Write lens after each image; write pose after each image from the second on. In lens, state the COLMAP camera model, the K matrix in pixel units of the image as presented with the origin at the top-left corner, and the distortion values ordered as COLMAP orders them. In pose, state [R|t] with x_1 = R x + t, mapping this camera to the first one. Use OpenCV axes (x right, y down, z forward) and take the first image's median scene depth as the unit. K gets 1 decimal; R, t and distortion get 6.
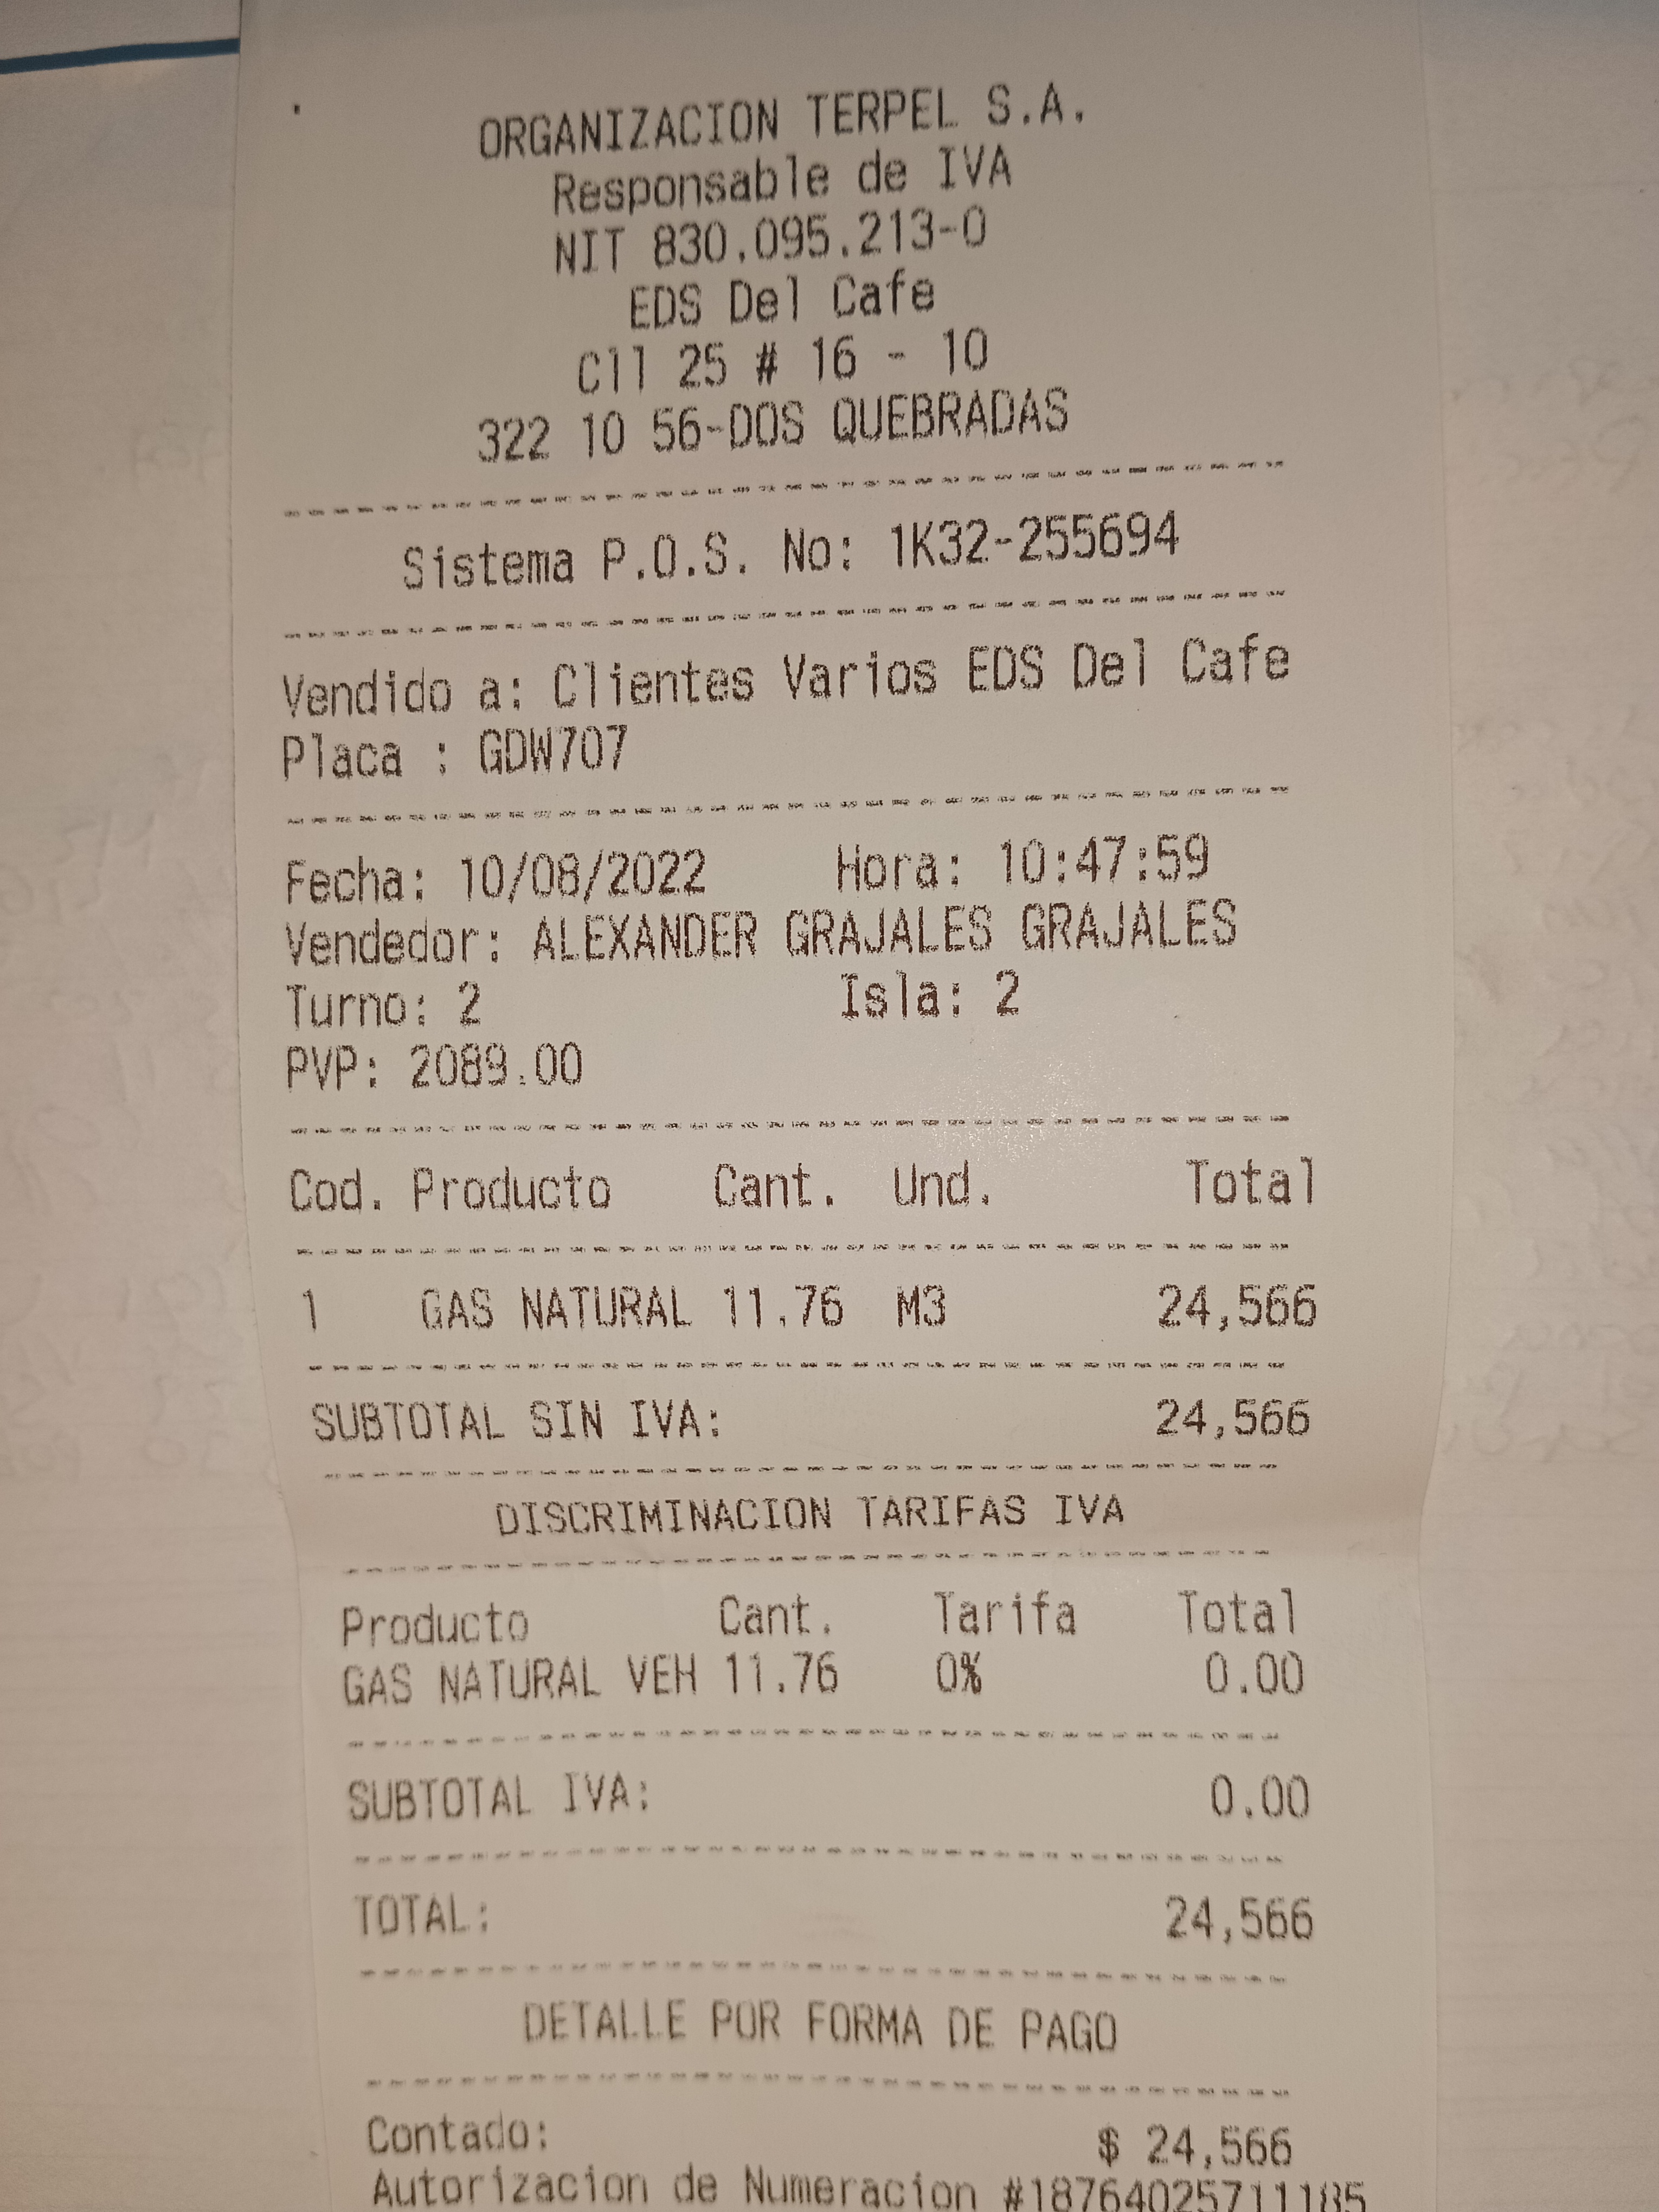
lens RADIAL K [[906.5, 0, 849.7], [0, 906.5, 1204.5], [0, 0, 1]] dist [0.015096, -0.000547]
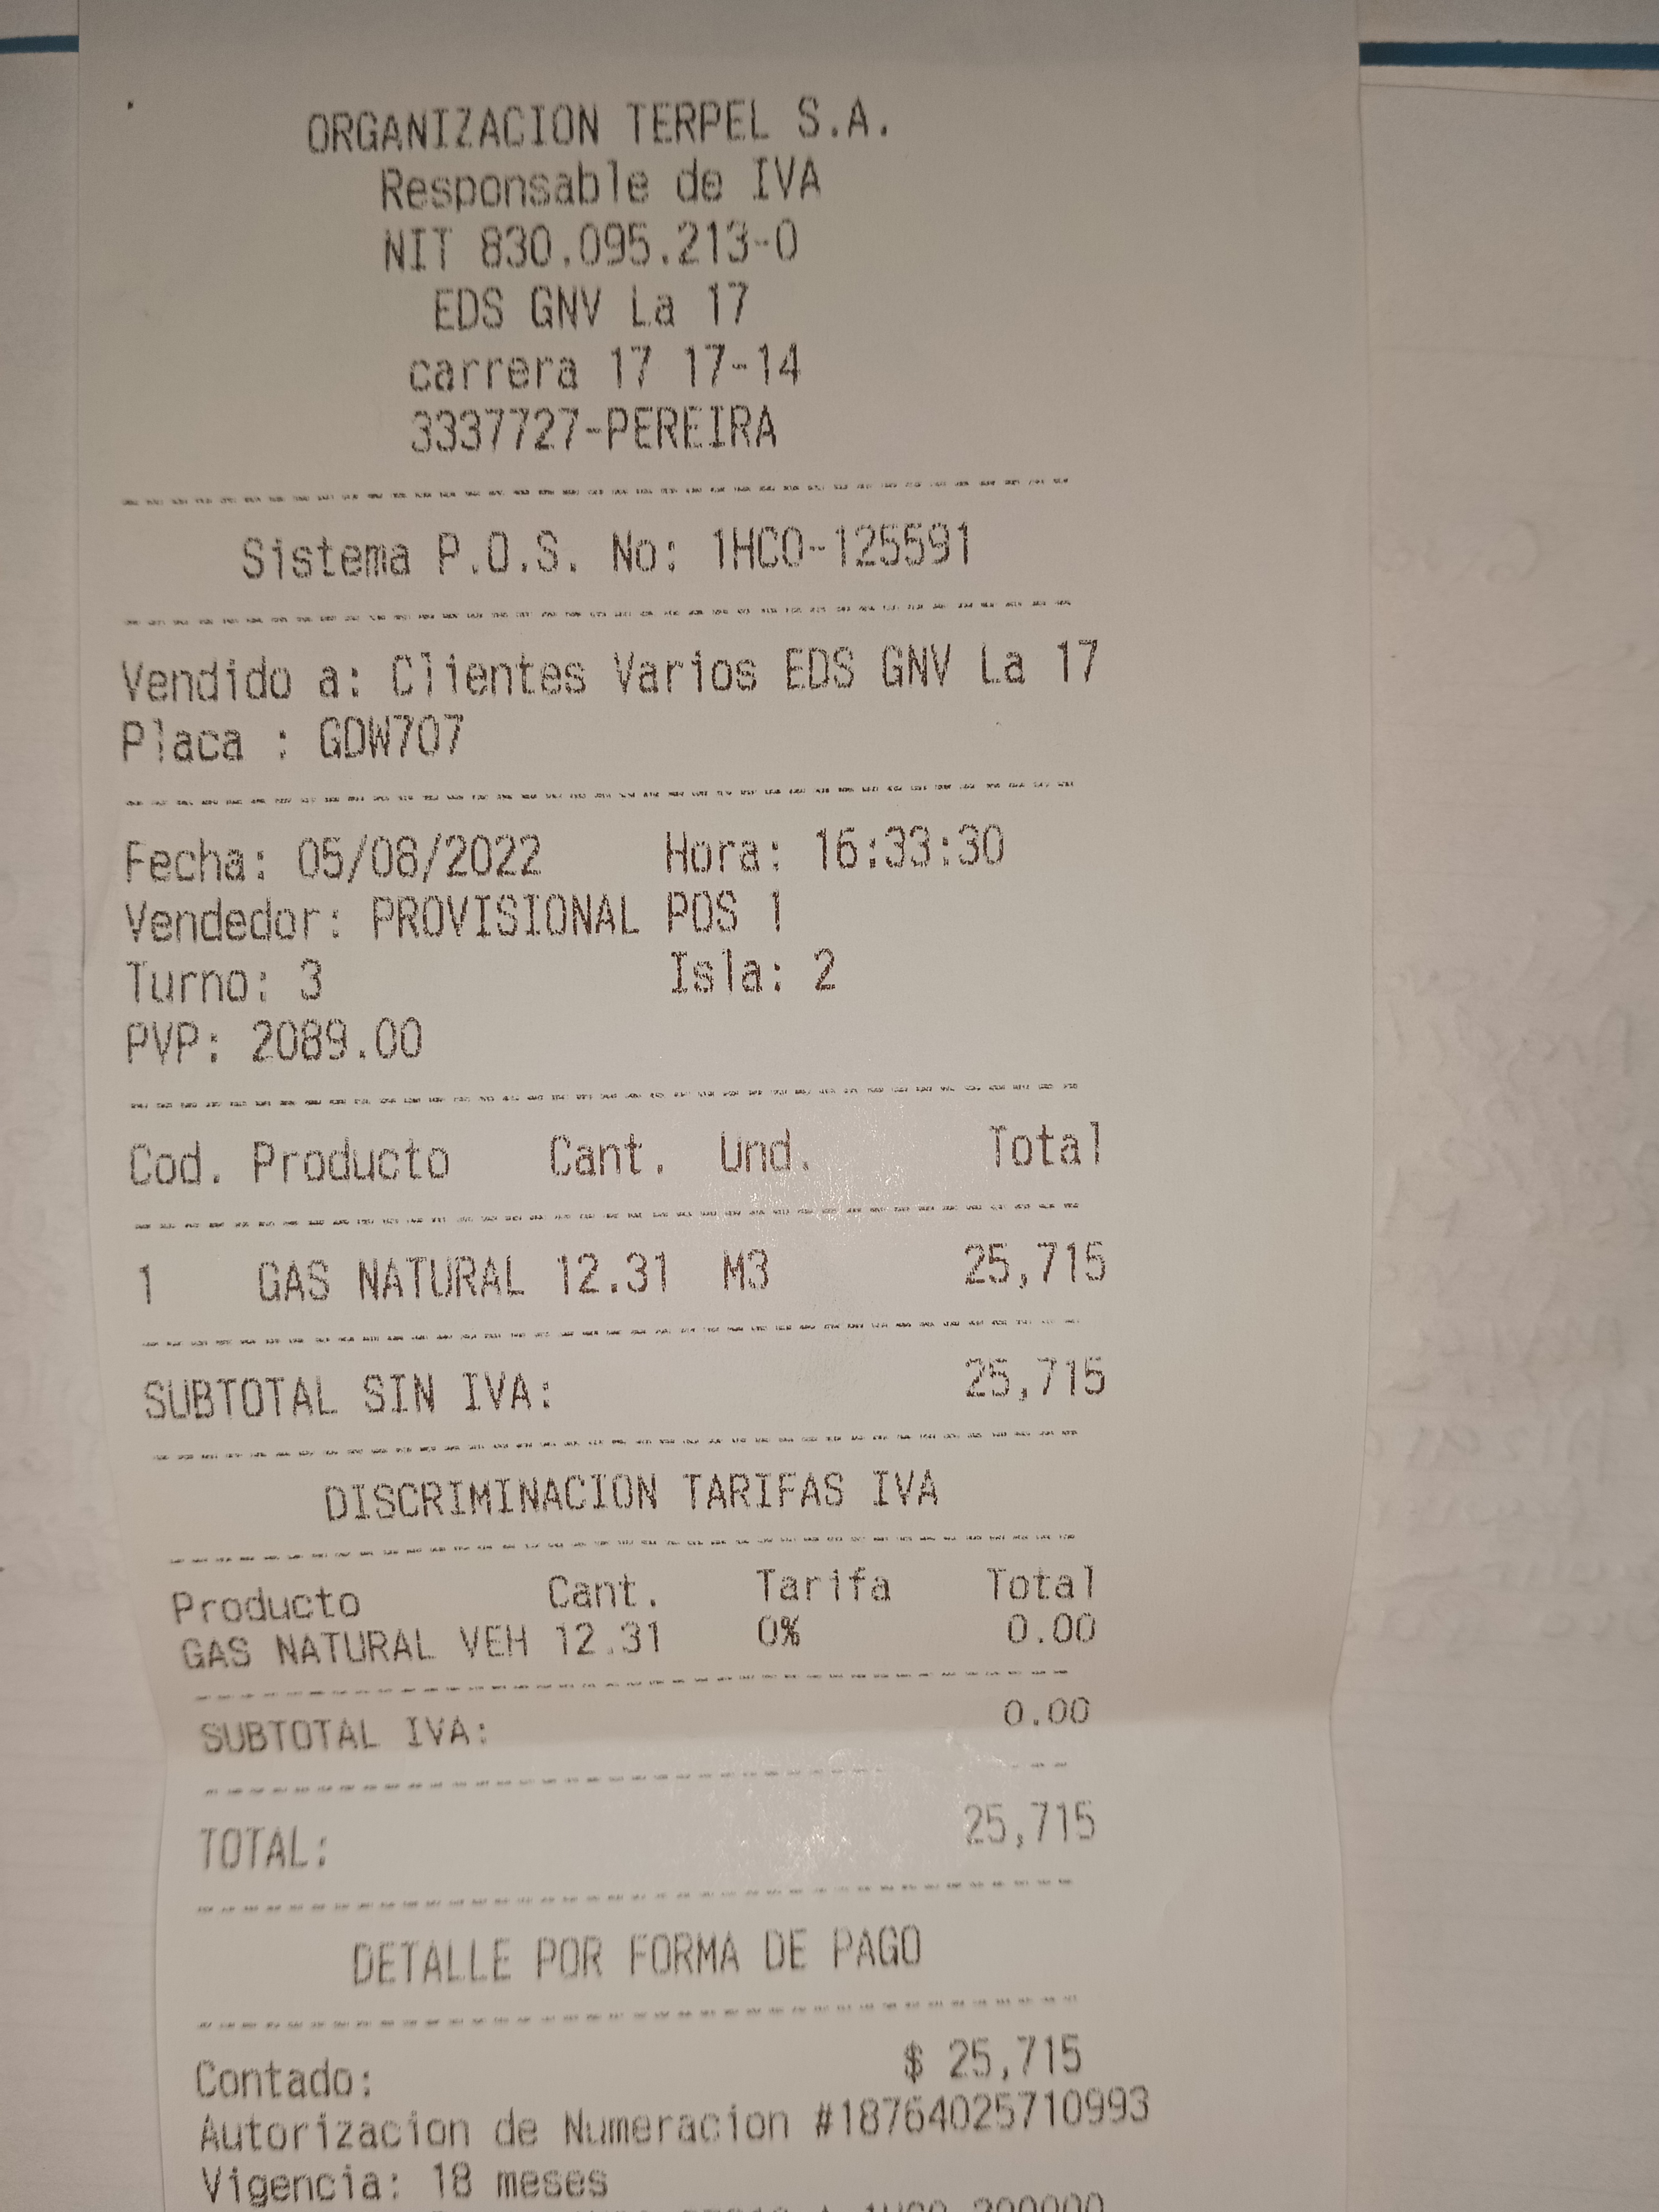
lens RADIAL K [[1765.6, 0, 836.6], [0, 1765.6, 1121.6], [0, 0, 1]] dist [-0.027459, -0.028689]
pose [[0.986835, -0.008818, 0.161492, -0.150802], [0.009503, 0.999949, -0.003469, -0.048213], [-0.161453, 0.004958, 0.986868, -1.051662]]
